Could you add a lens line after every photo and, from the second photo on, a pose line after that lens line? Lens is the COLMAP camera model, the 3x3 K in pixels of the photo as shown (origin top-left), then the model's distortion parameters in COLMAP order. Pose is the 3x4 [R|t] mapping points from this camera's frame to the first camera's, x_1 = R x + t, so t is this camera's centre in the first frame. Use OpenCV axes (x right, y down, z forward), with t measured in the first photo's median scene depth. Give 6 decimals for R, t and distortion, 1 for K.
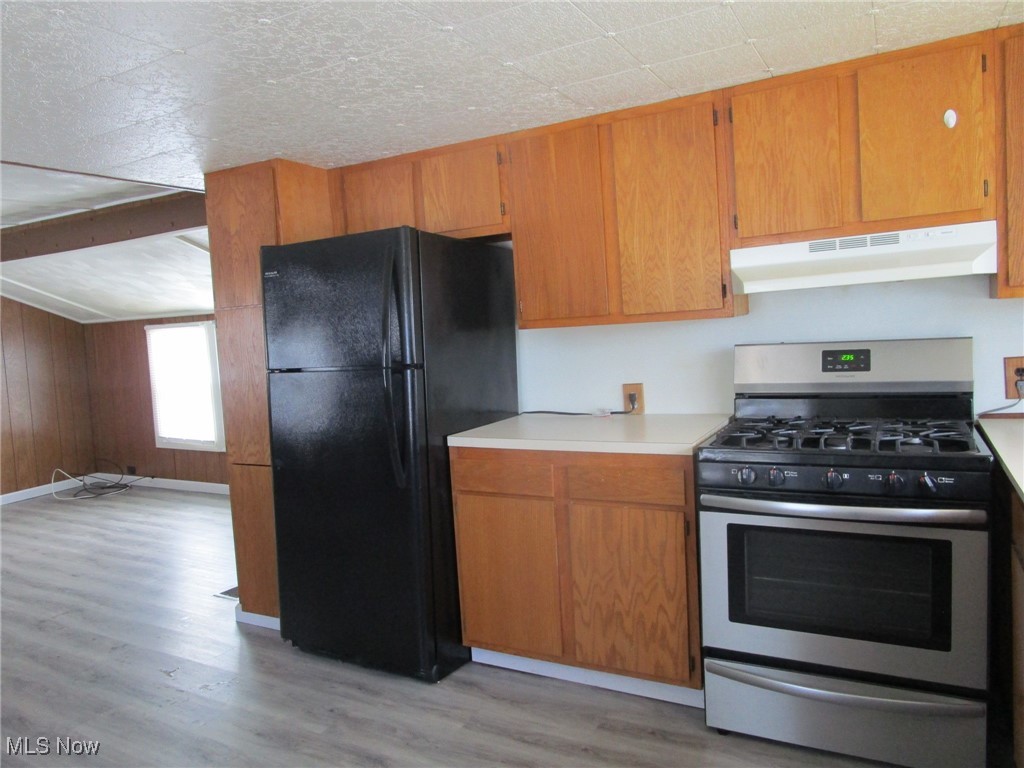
lens RADIAL K [[730.6, 0, 510.7], [0, 730.6, 385.9], [0, 0, 1]] dist [-0.035512, 0.012393]
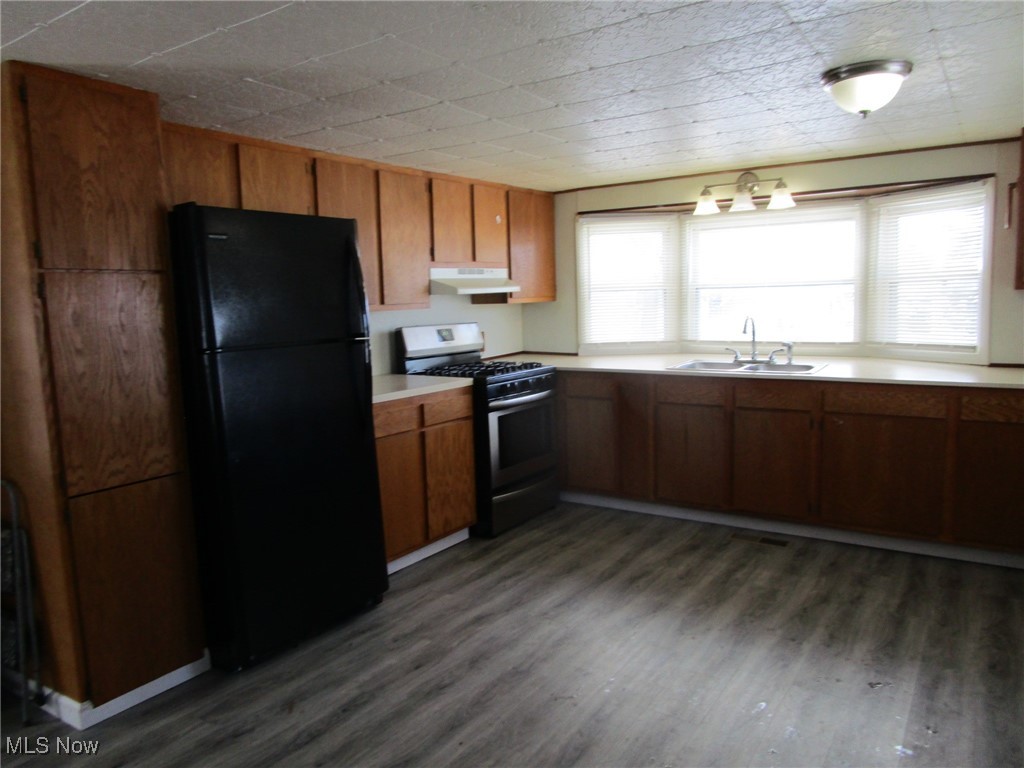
lens RADIAL K [[730.6, 0, 511.1], [0, 730.6, 380.8], [0, 0, 1]] dist [-0.035512, 0.012393]
pose [[0.083814, -0.051351, 0.995157, -1.341864], [0.111025, 0.992935, 0.041886, 0.020693], [-0.990277, 0.106977, 0.088923, 0.683026]]
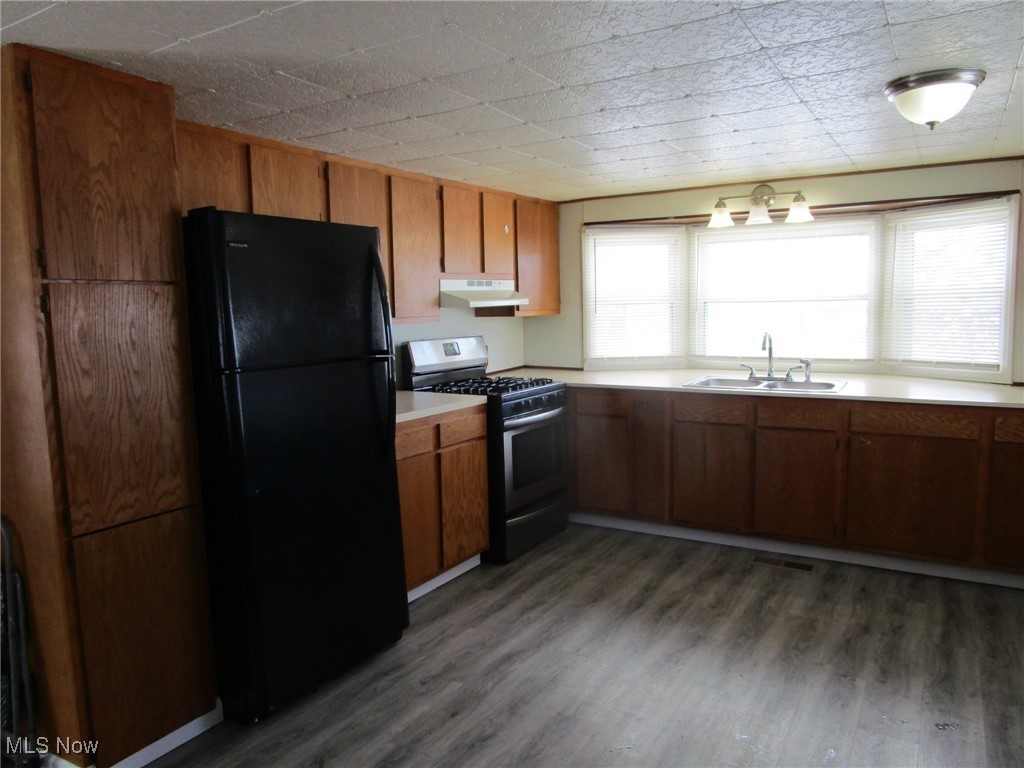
lens RADIAL K [[730.6, 0, 510.5], [0, 730.6, 382.3], [0, 0, 1]] dist [-0.035512, 0.012393]
pose [[0.036189, -0.041103, 0.998499, -1.272429], [0.106036, 0.993671, 0.037062, -0.006280], [-0.993704, 0.104535, 0.040318, 0.793368]]
